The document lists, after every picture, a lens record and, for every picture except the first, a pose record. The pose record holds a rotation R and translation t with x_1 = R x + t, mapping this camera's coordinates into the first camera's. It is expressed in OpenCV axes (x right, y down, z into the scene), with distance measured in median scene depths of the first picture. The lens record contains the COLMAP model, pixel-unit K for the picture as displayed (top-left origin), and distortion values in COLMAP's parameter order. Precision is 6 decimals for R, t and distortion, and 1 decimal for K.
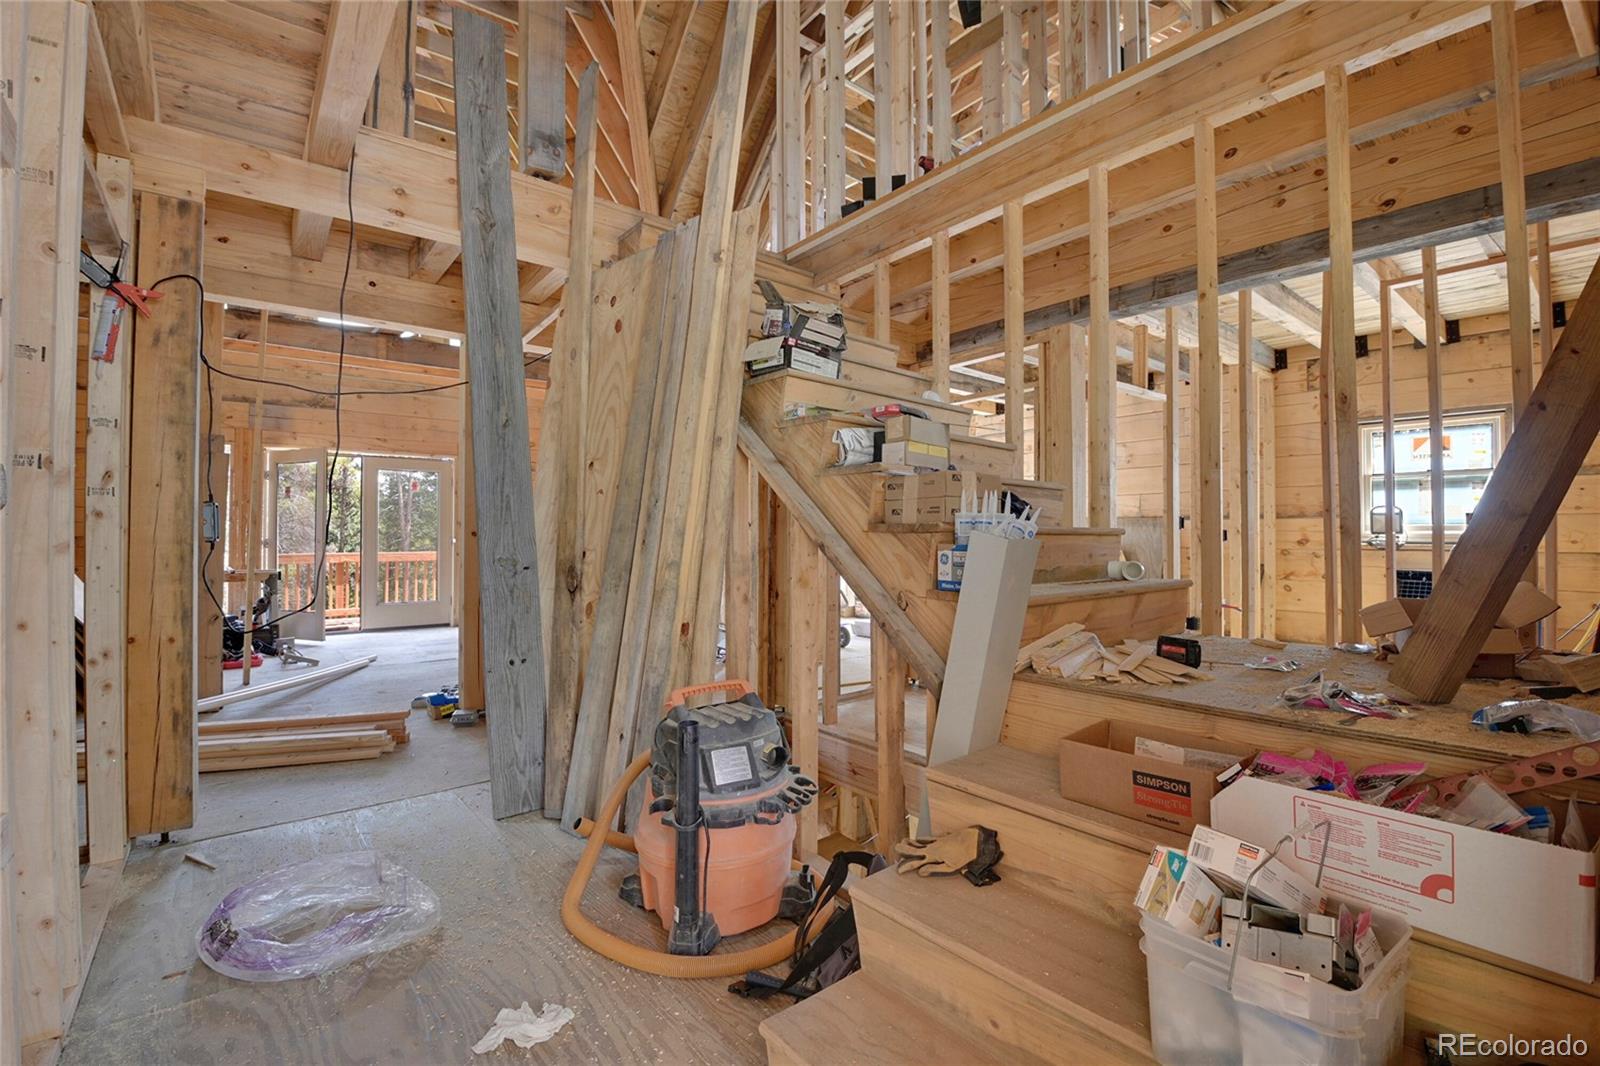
lens RADIAL K [[709.9, 0, 800.0], [0, 709.9, 533.0], [0, 0, 1]] dist [-0.001027, -0.000212]
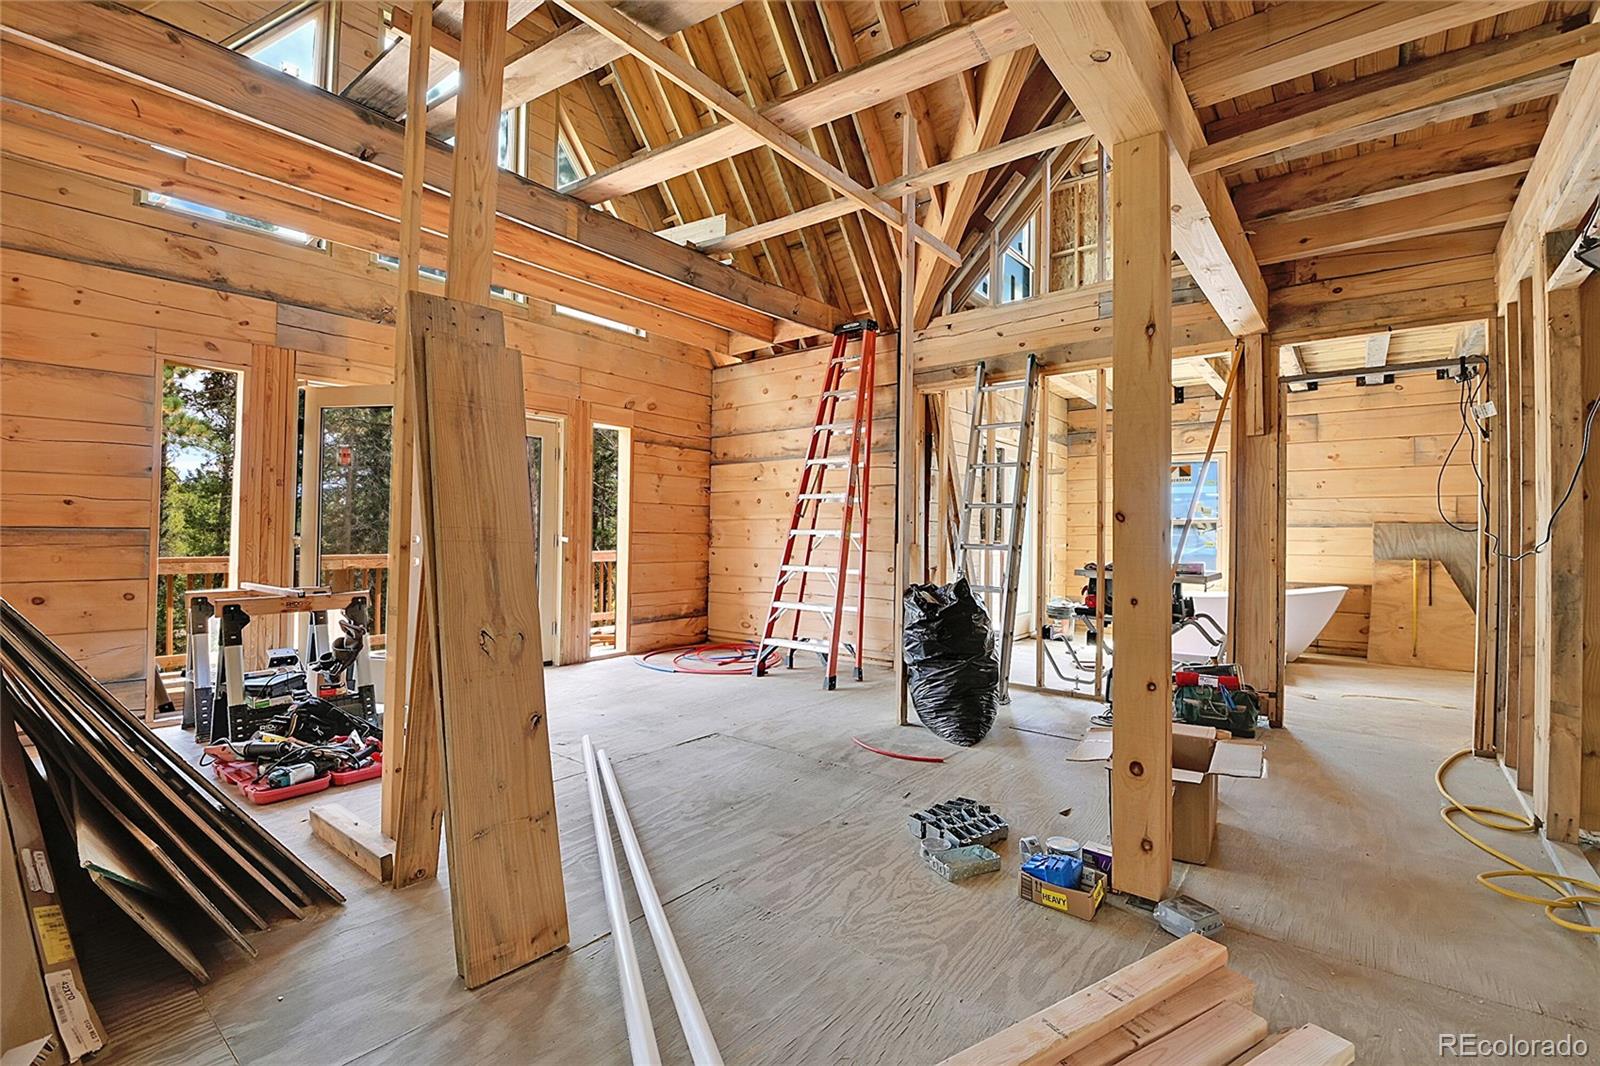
lens RADIAL K [[709.9, 0, 800.0], [0, 709.9, 533.0], [0, 0, 1]] dist [-0.001027, -0.000212]
pose [[0.976913, 0.012202, 0.213289, -0.481289], [-0.011959, 0.999926, -0.002429, 0.003577], [-0.213303, -0.000178, 0.976986, 0.338192]]
